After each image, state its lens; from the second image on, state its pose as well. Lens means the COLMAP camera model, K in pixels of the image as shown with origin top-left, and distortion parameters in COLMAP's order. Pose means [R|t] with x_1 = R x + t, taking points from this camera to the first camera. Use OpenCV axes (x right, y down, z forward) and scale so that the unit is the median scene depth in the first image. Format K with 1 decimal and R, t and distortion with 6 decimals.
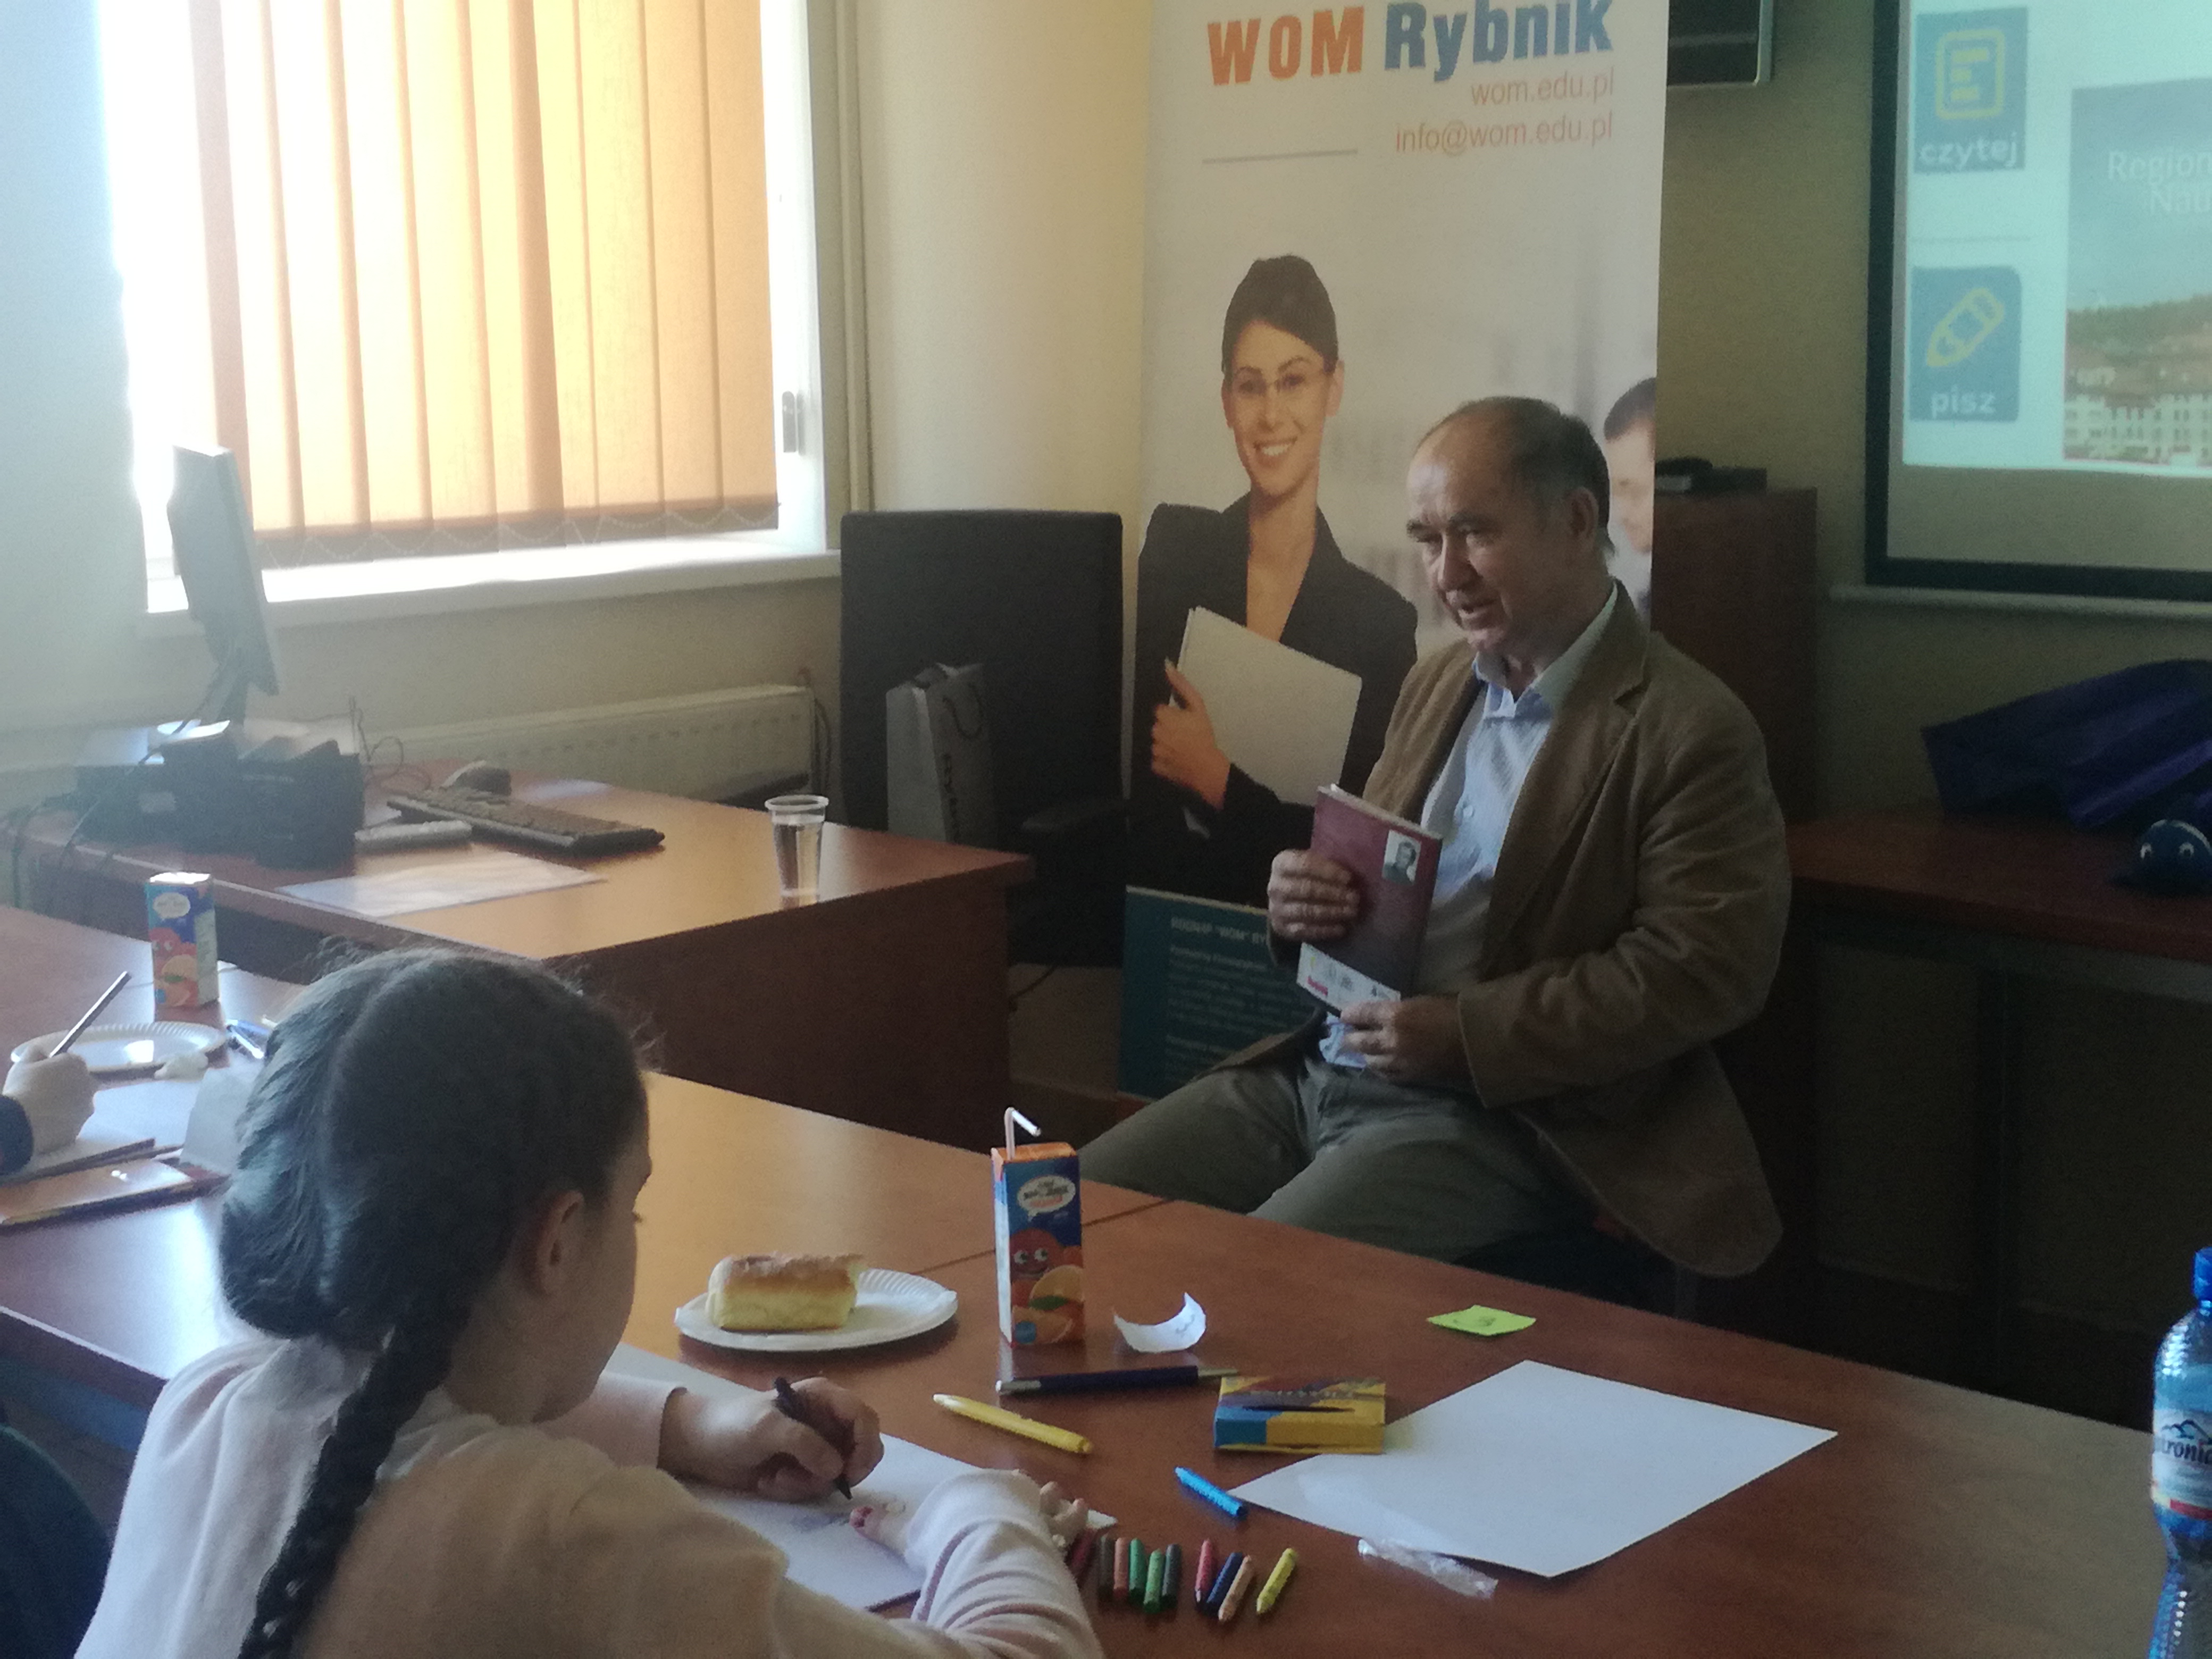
lens RADIAL K [[3035.6, 0, 1105.7], [0, 3035.6, 832.0], [0, 0, 1]] dist [-0.043799, 0.000000]
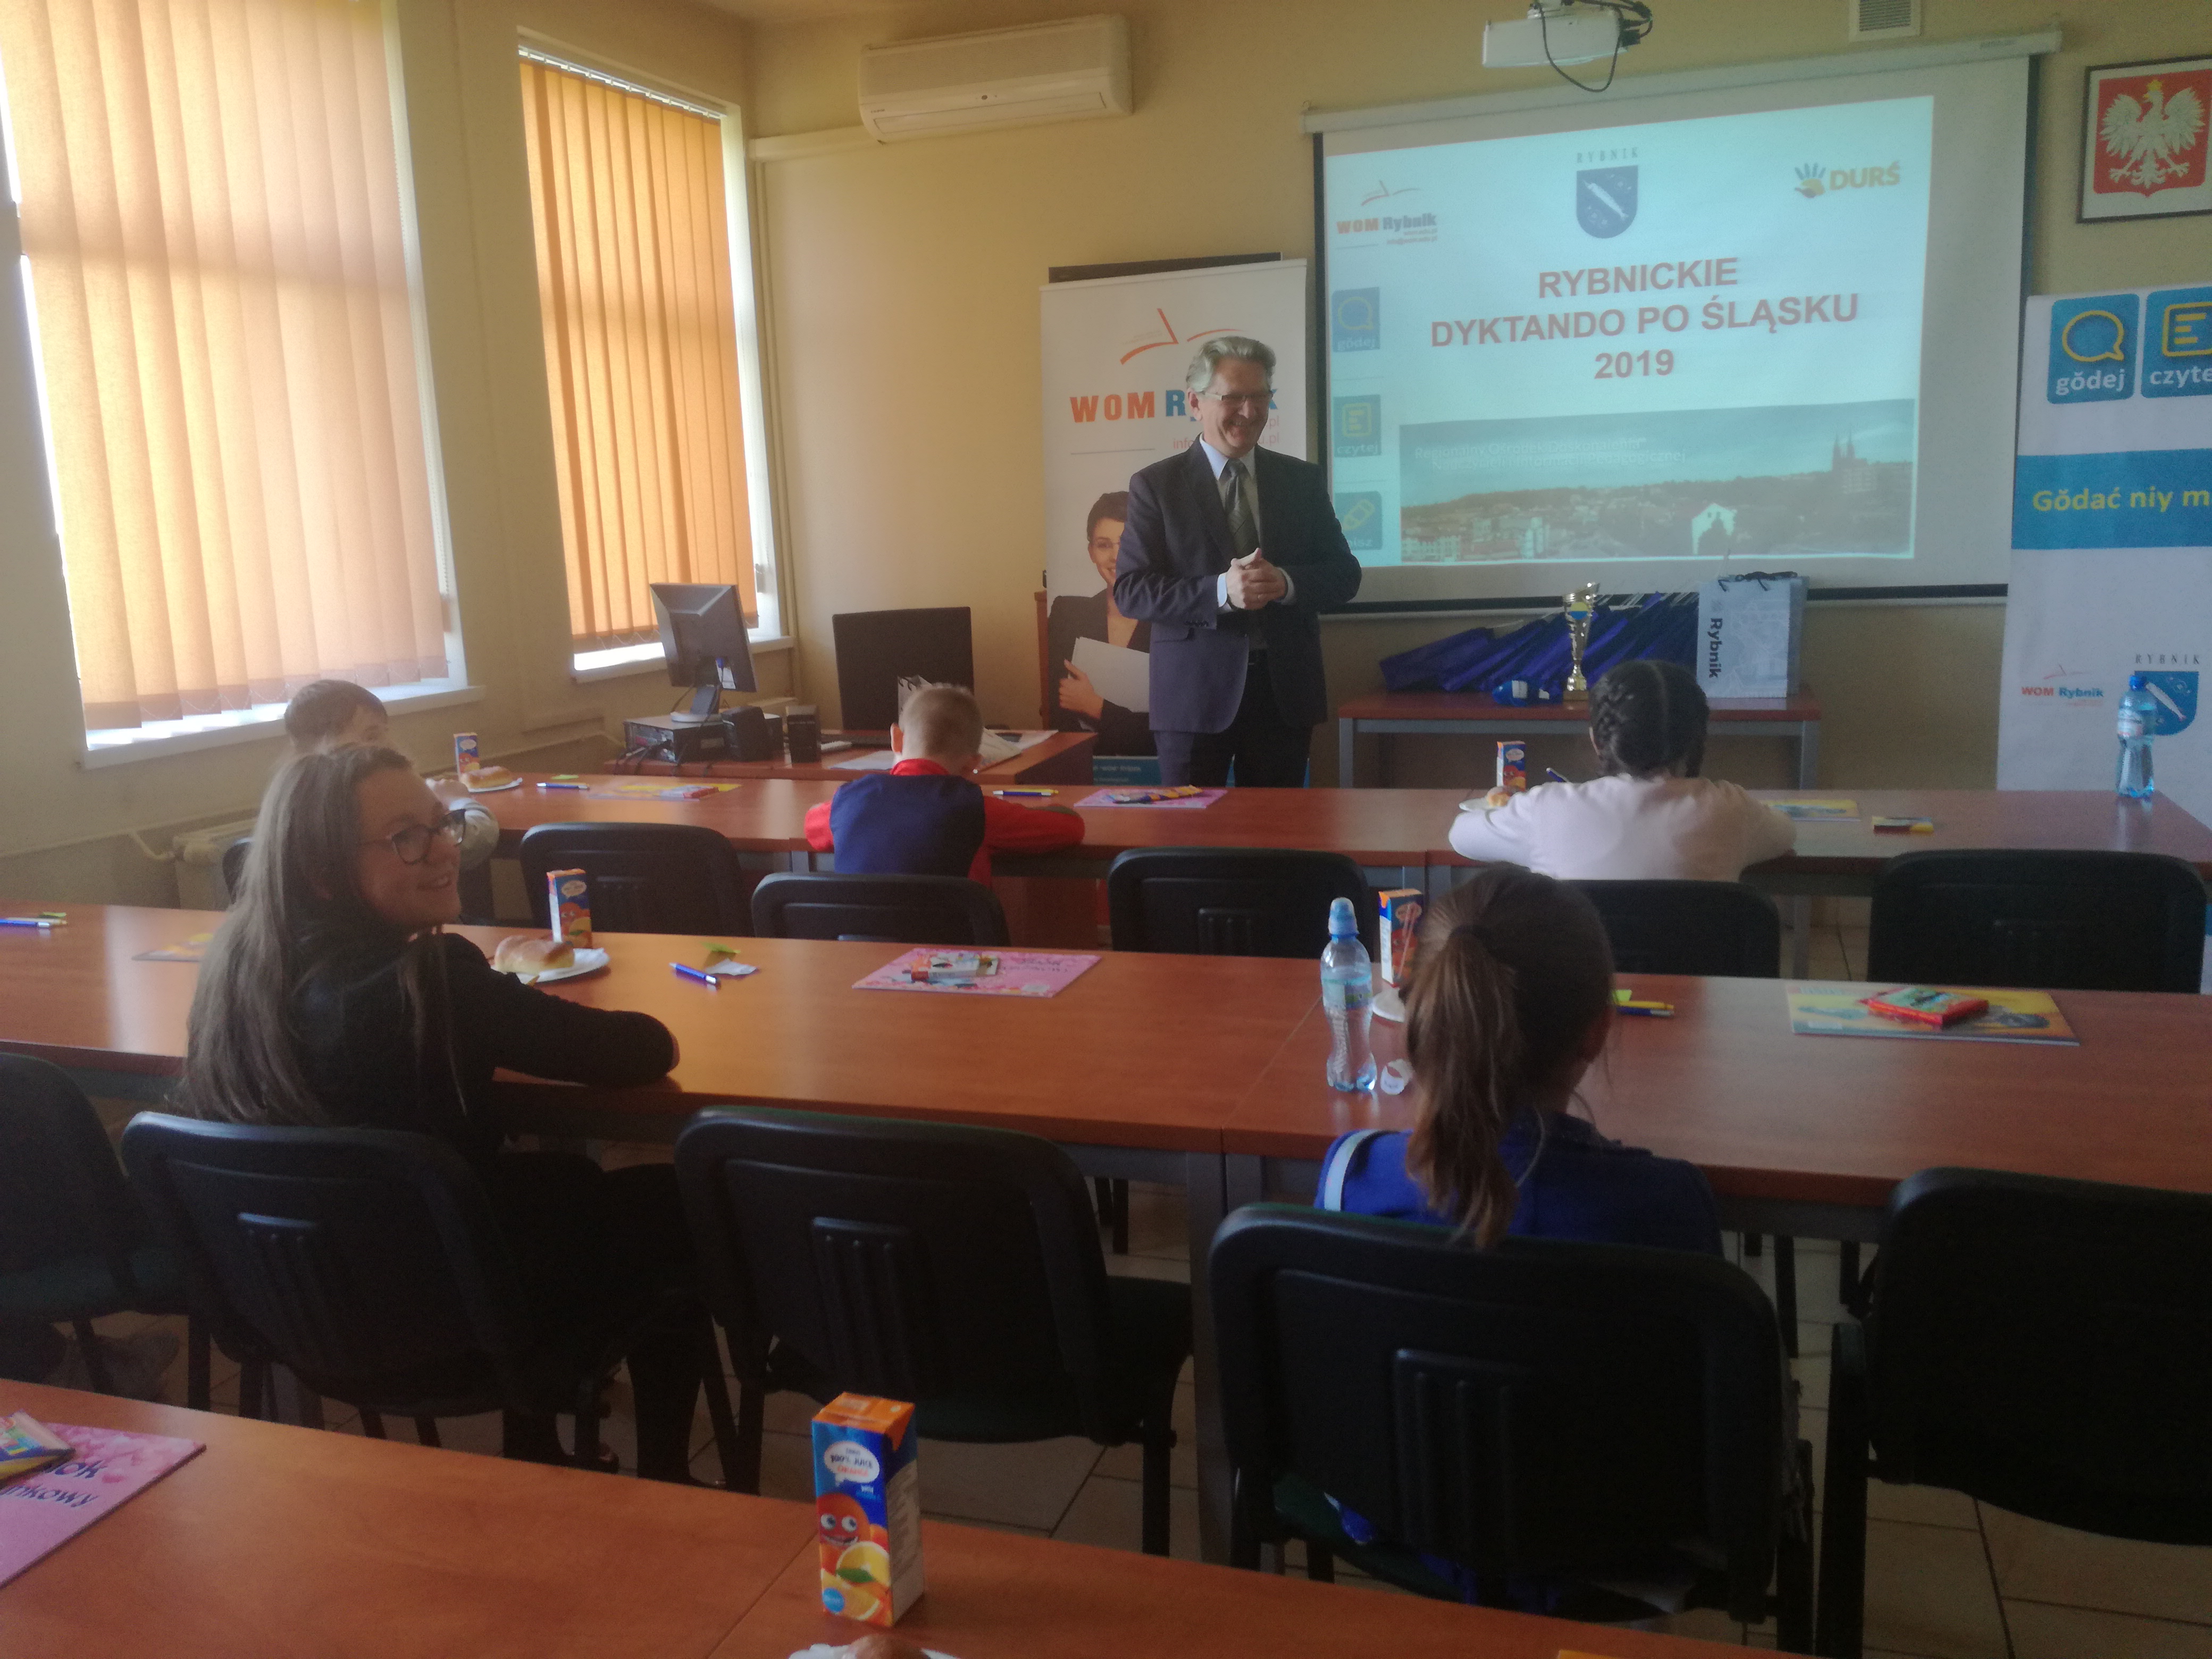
lens RADIAL K [[1780.4, 0, 1098.5], [0, 1780.4, 832.7], [0, 0, 1]] dist [0.004985, -0.006543]
pose [[0.891944, -0.090411, 0.443014, -0.655501], [0.101194, 0.994867, -0.000704, 0.091847], [-0.440677, 0.045458, 0.896514, -0.302457]]
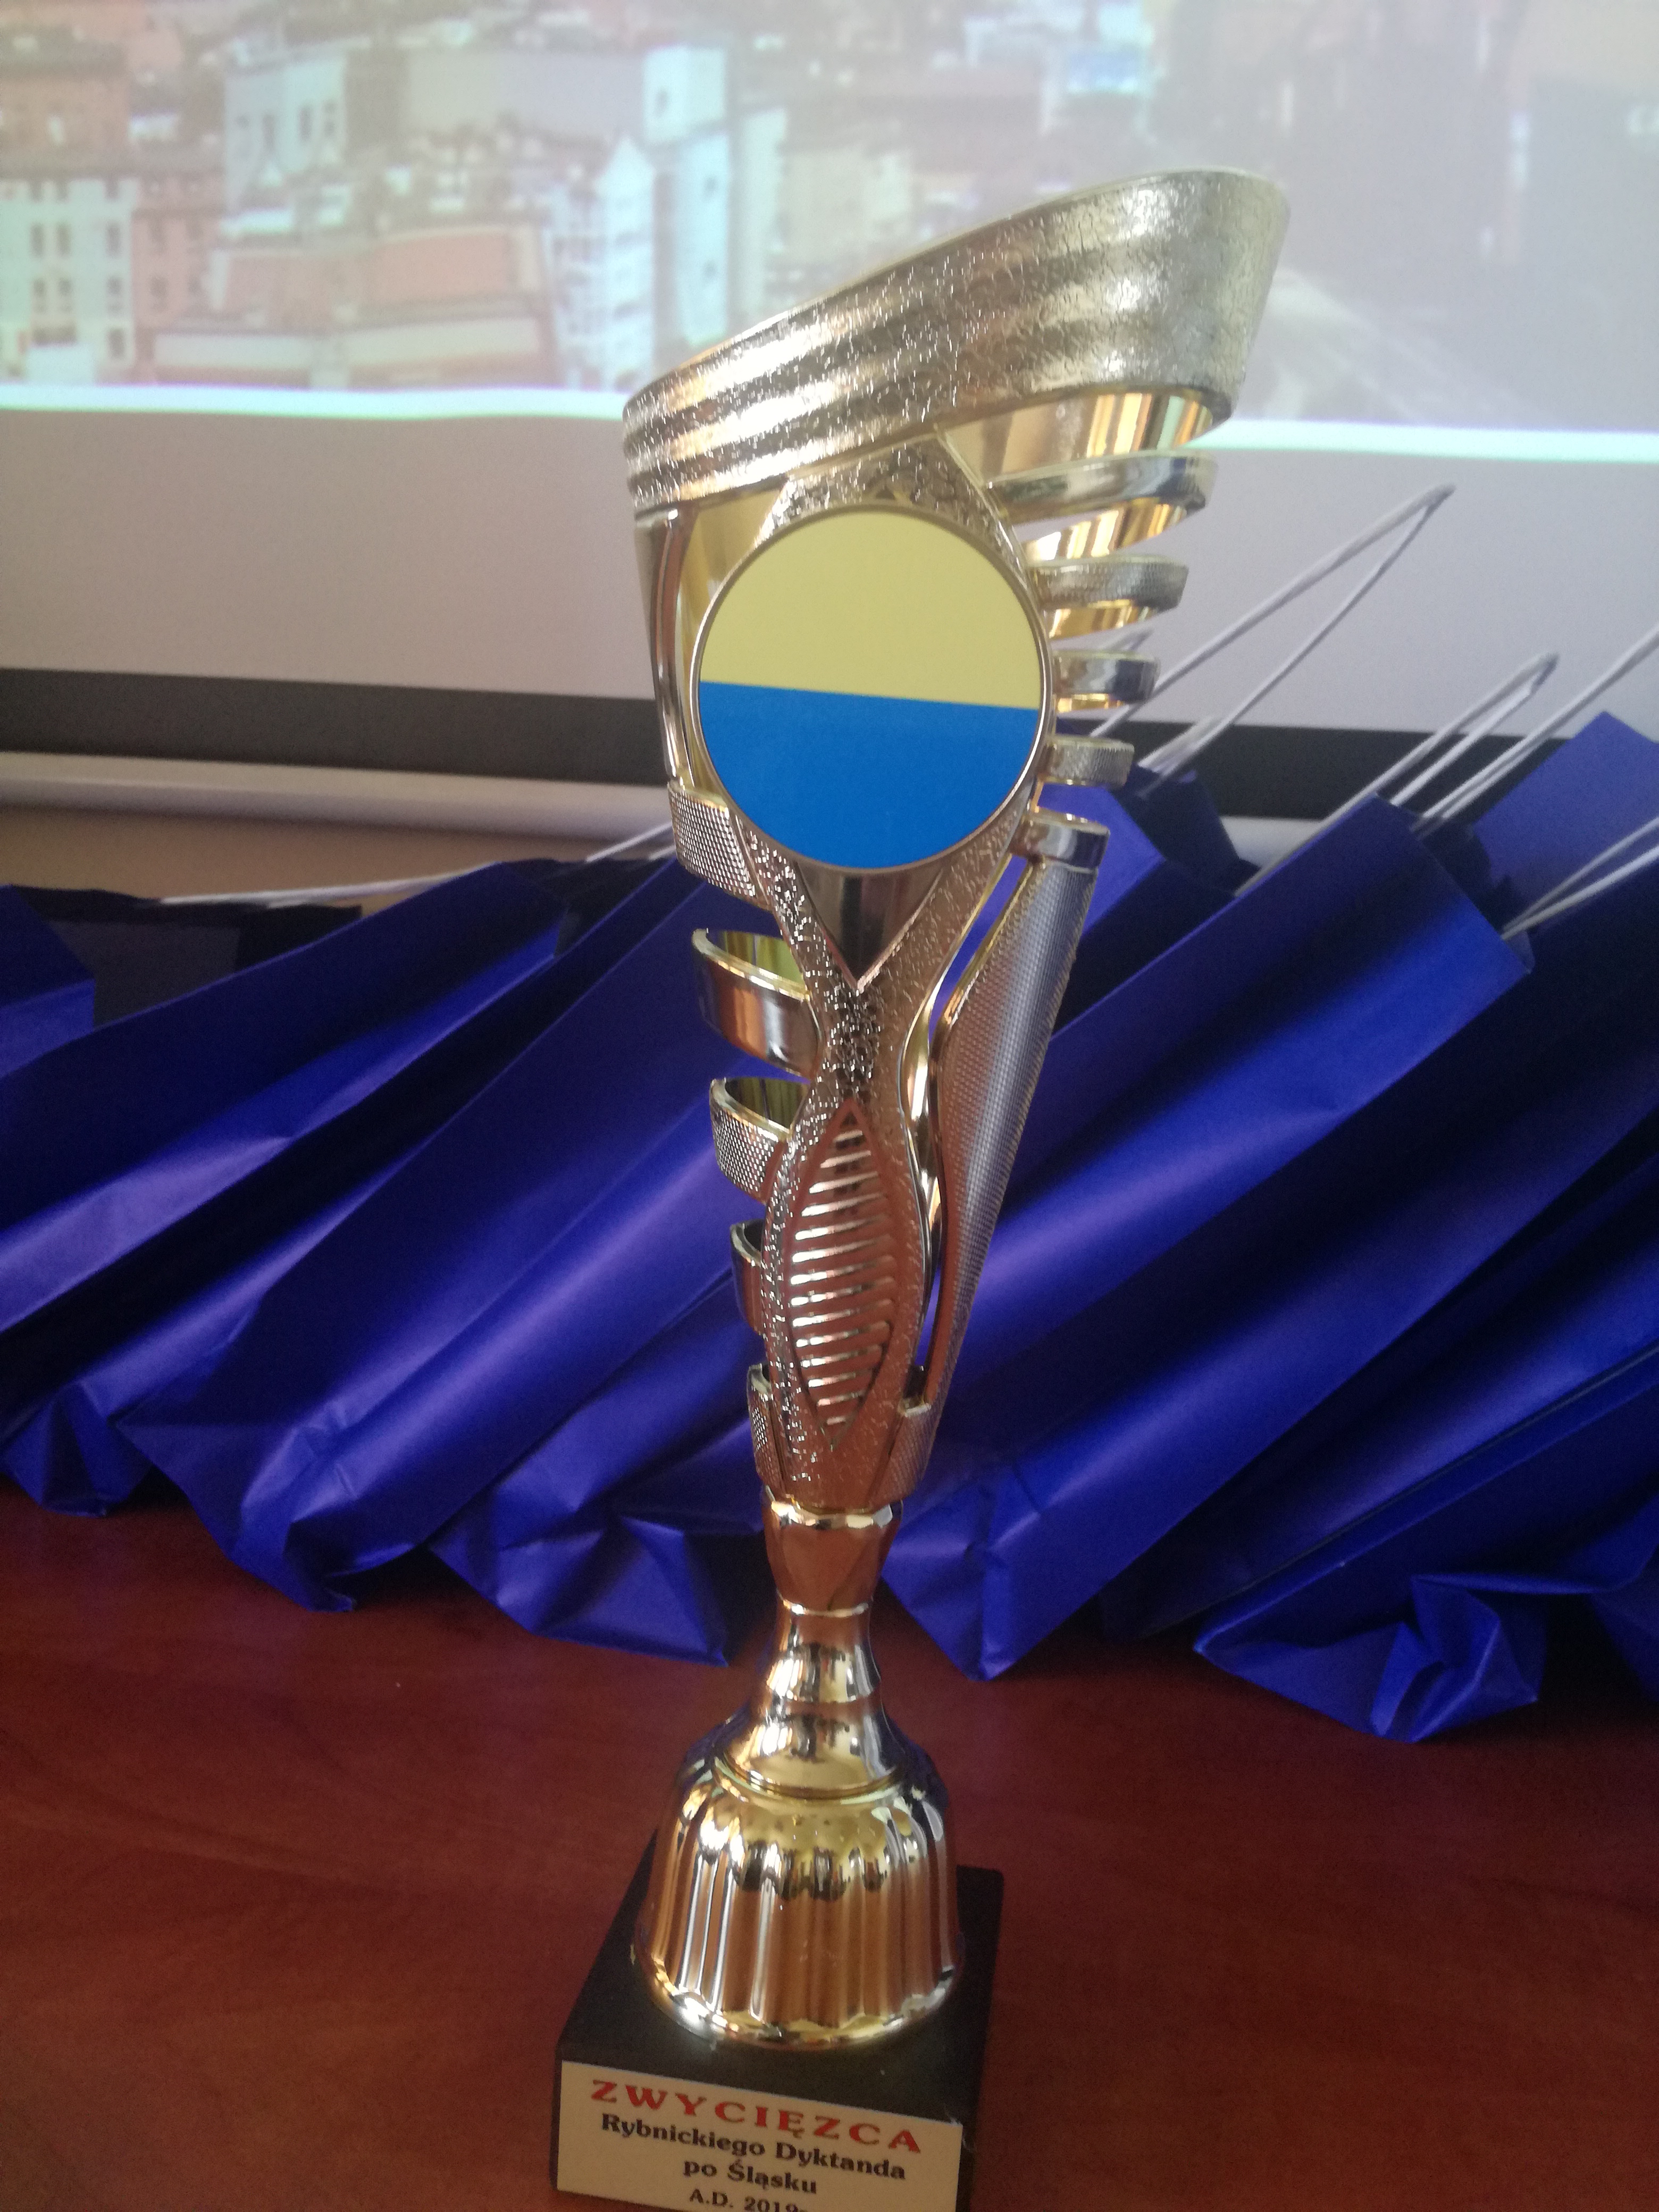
lens RADIAL K [[1780.4, 0, 835.9], [0, 1780.4, 1102.2], [0, 0, 1]] dist [0.004985, -0.006543]
pose [[0.806947, -0.025734, 0.590063, 0.293142], [0.025698, 0.999634, 0.008453, -0.031748], [-0.590064, 0.008343, 0.807313, 0.744229]]
